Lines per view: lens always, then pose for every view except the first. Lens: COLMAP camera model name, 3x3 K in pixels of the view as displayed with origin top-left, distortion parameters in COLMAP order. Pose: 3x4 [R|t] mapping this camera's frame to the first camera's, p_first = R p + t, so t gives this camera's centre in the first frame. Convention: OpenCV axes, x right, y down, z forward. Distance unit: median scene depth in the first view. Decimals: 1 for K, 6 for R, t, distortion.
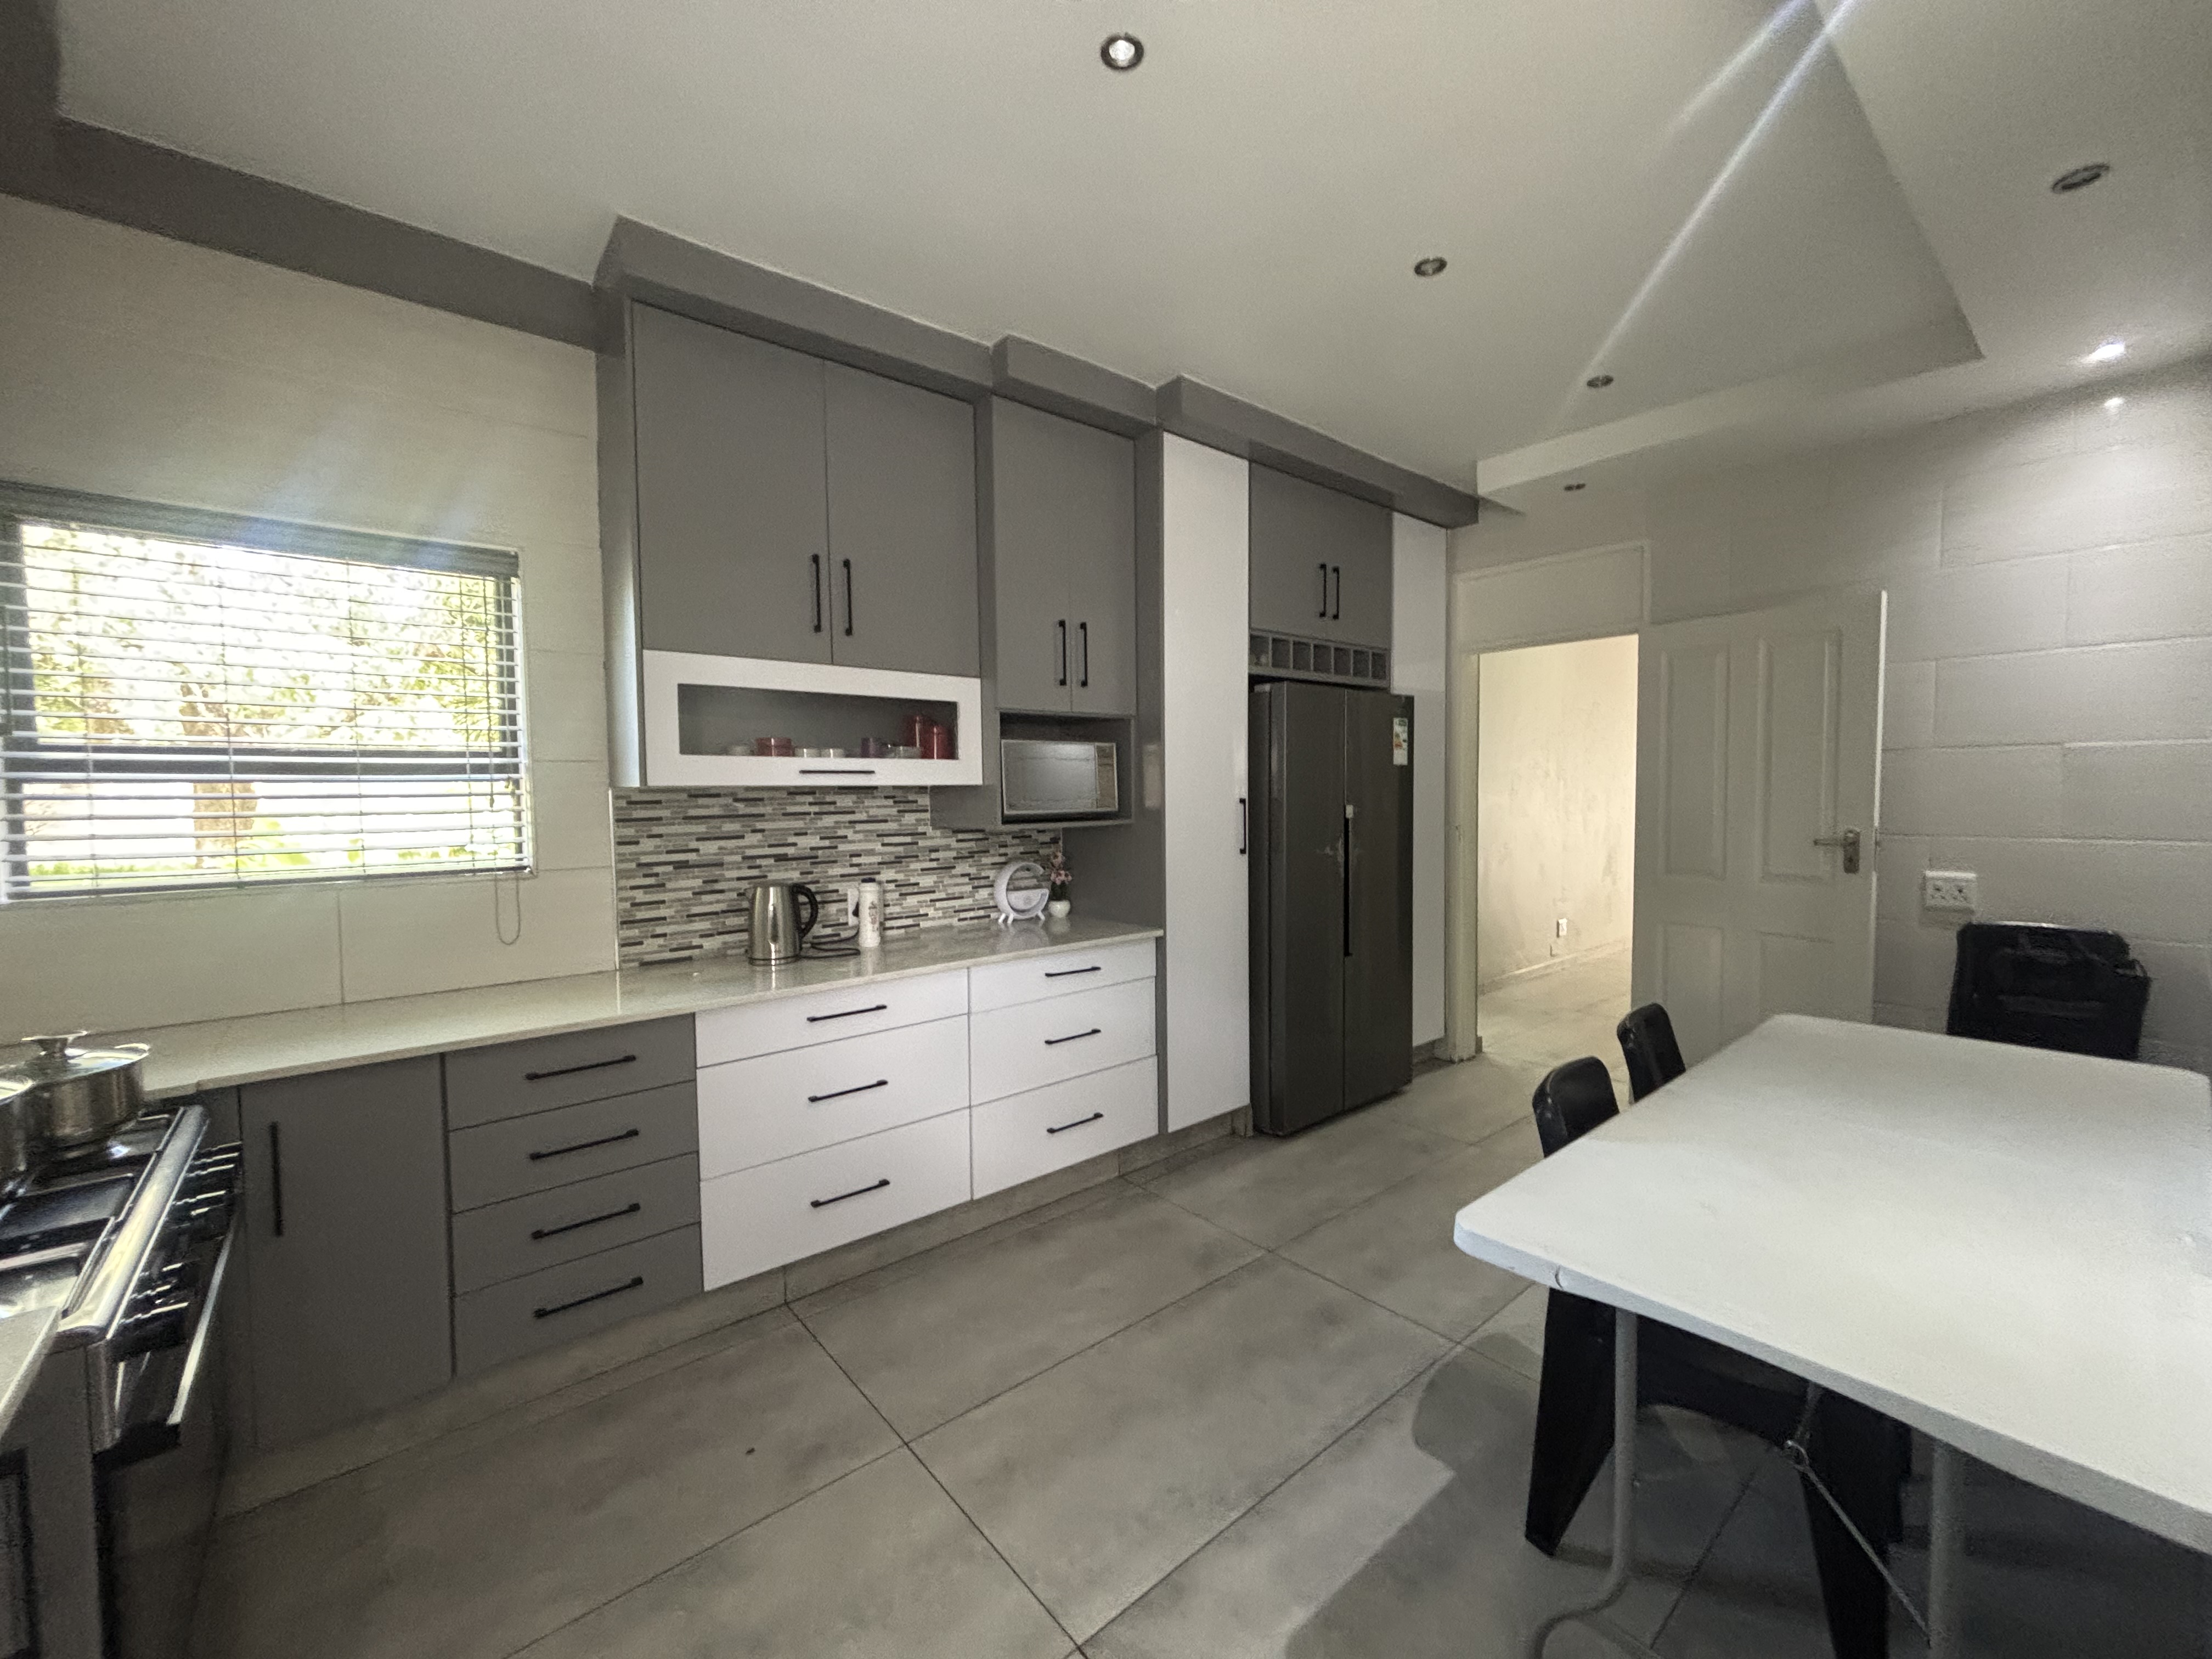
lens RADIAL K [[892.9, 0, 1100.6], [0, 892.9, 823.9], [0, 0, 1]] dist [0.000196, -0.000465]
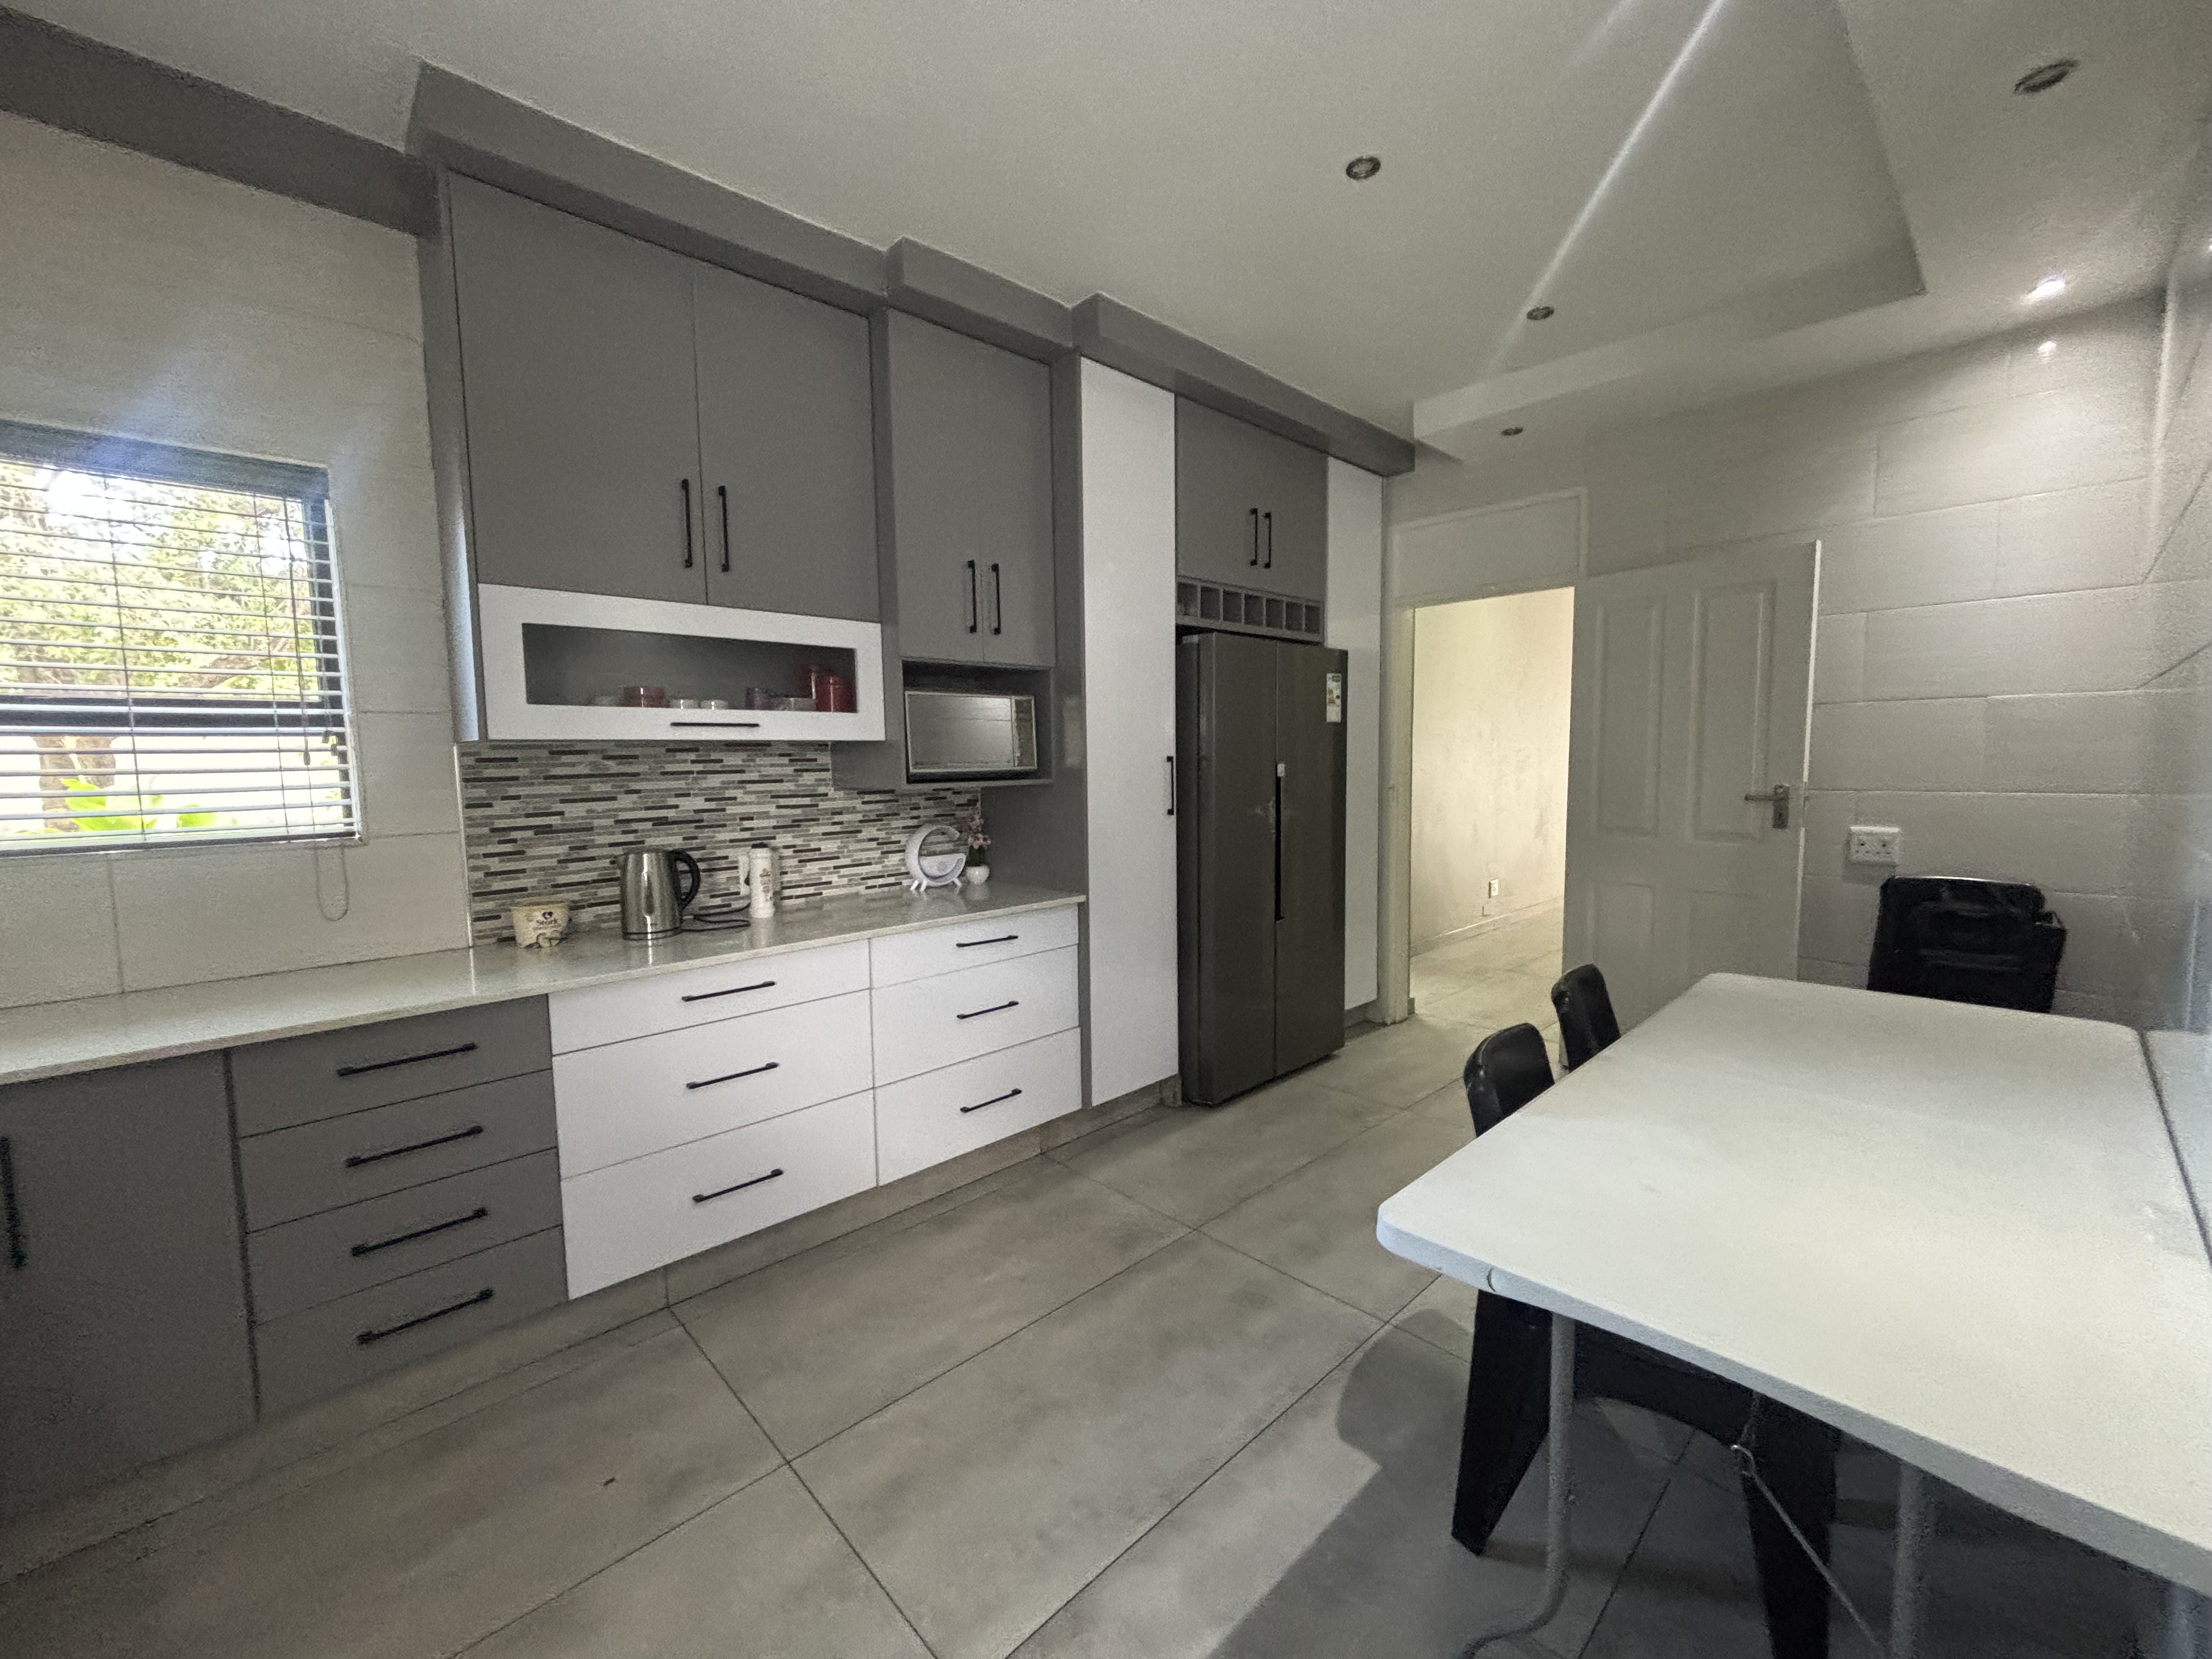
lens RADIAL K [[893.0, 0, 1099.8], [0, 893.0, 825.0], [0, 0, 1]] dist [0.000948, 0.000119]
pose [[0.998139, -0.008774, 0.060351, 0.030011], [0.006540, 0.999289, 0.037118, 0.009752], [-0.060634, -0.036654, 0.997487, 0.060930]]
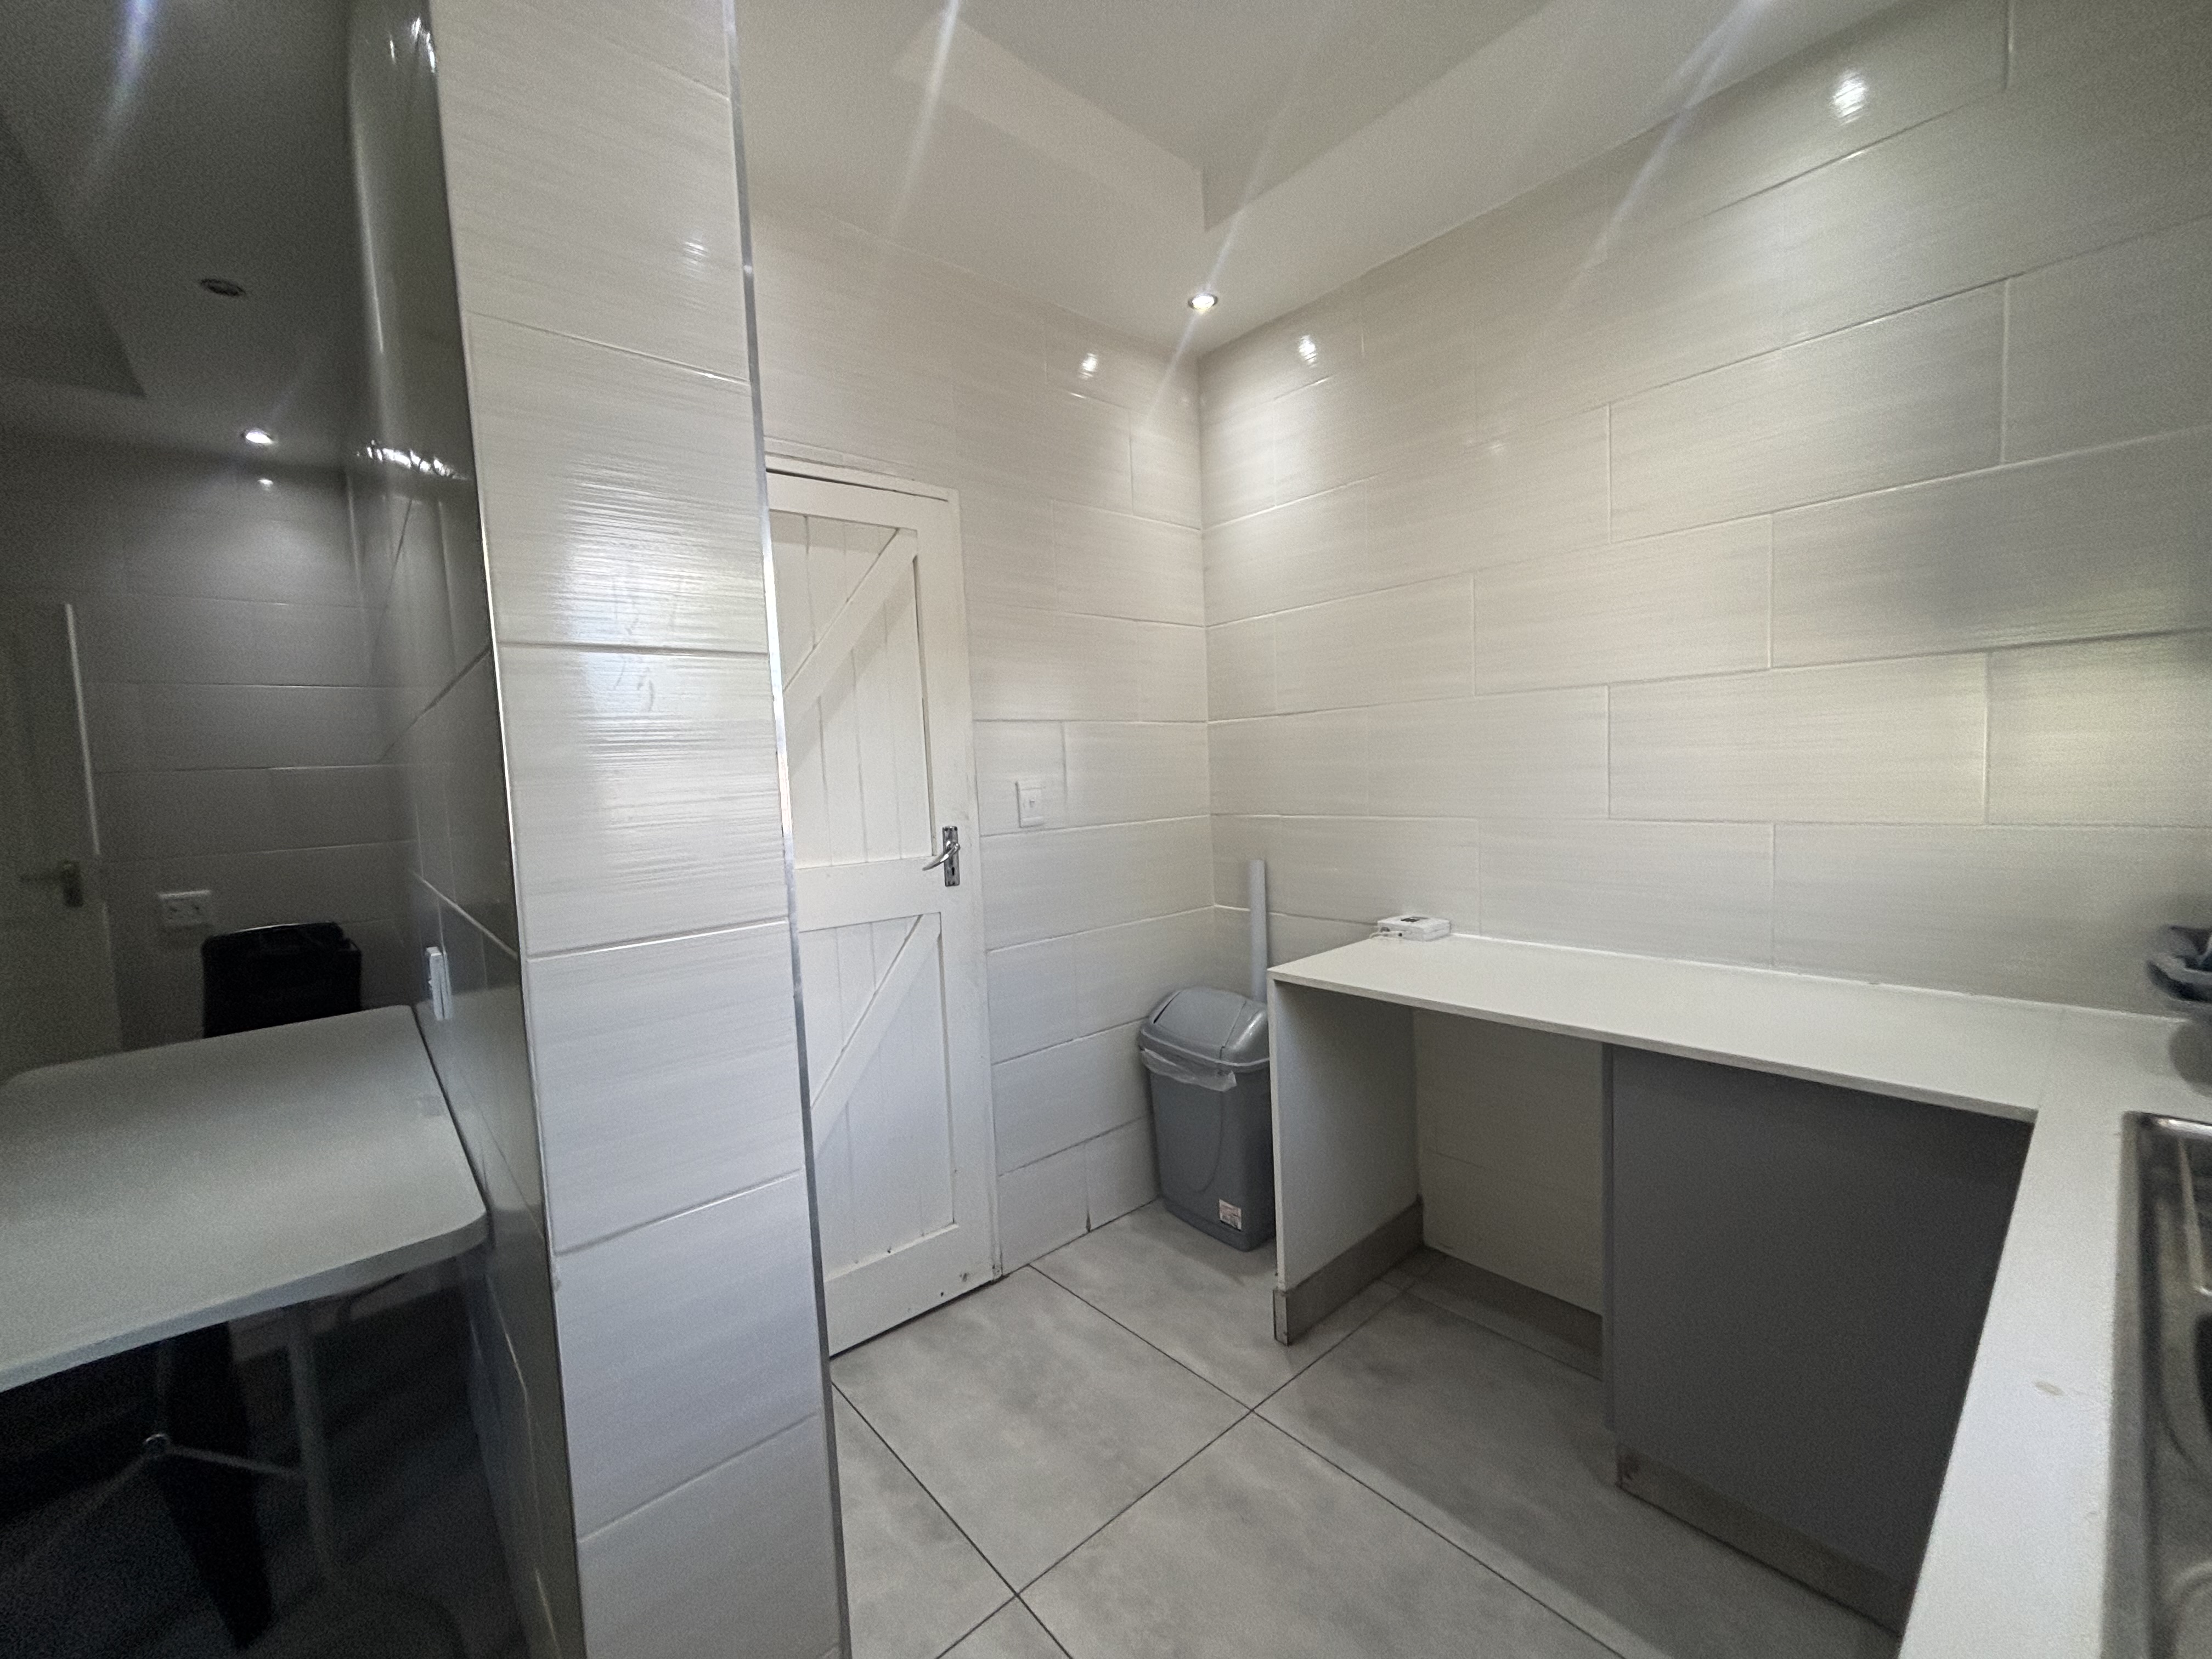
lens RADIAL K [[892.9, 0, 1100.6], [0, 892.9, 823.9], [0, 0, 1]] dist [0.000196, -0.000465]
pose [[-0.009121, -0.059238, 0.998202, -0.082546], [0.095449, 0.993634, 0.059839, 0.016238], [-0.995393, 0.095823, -0.003409, -0.055509]]
